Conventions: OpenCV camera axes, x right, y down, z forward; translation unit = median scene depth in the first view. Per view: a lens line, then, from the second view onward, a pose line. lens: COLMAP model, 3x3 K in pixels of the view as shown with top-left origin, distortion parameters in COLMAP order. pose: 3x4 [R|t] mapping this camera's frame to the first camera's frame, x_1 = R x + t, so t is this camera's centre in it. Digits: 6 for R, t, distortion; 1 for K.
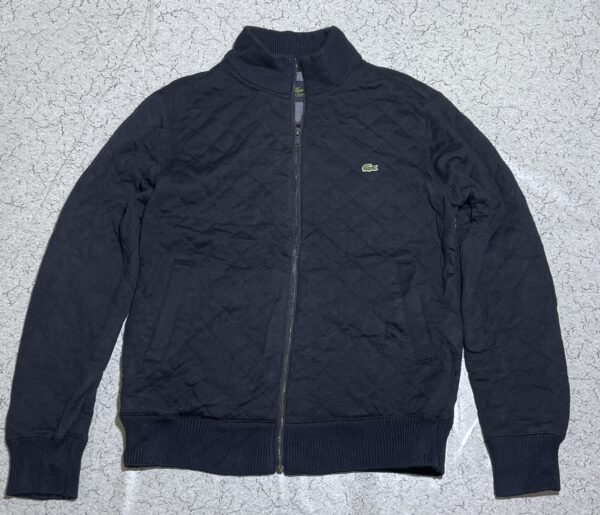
lens RADIAL K [[512.5, 0, 300.0], [0, 512.5, 257.5], [0, 0, 1]] dist [-0.003962, -0.003109]
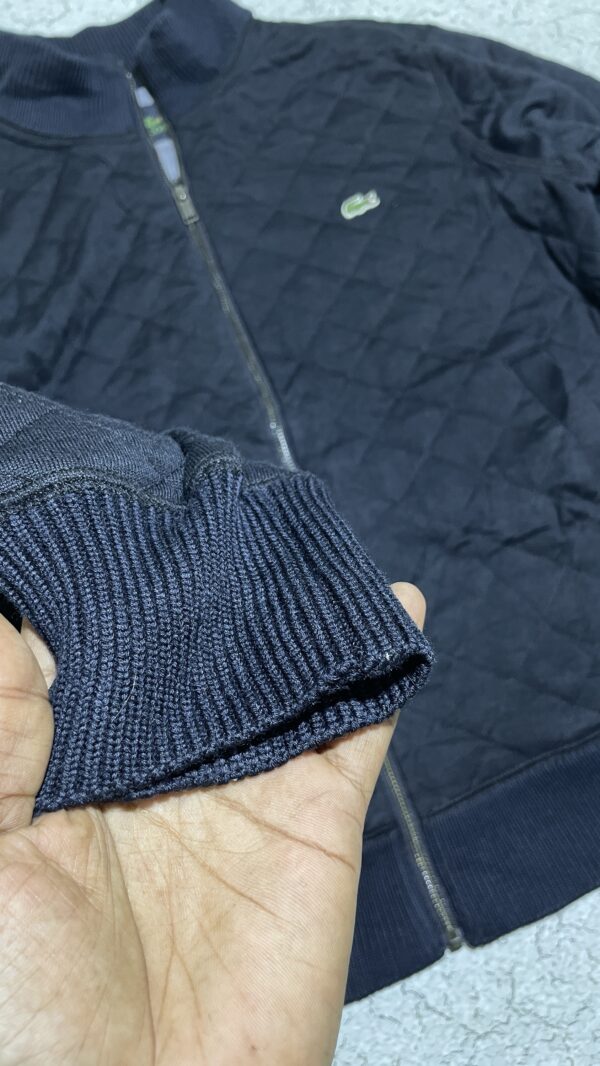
lens RADIAL K [[817.9, 0, 300.0], [0, 817.9, 533.0], [0, 0, 1]] dist [0.007357, 0.003265]
pose [[0.932347, -0.360713, 0.024793, -0.041913], [0.359755, 0.932350, 0.036049, 0.059044], [-0.036119, -0.024691, 0.999042, 0.336243]]
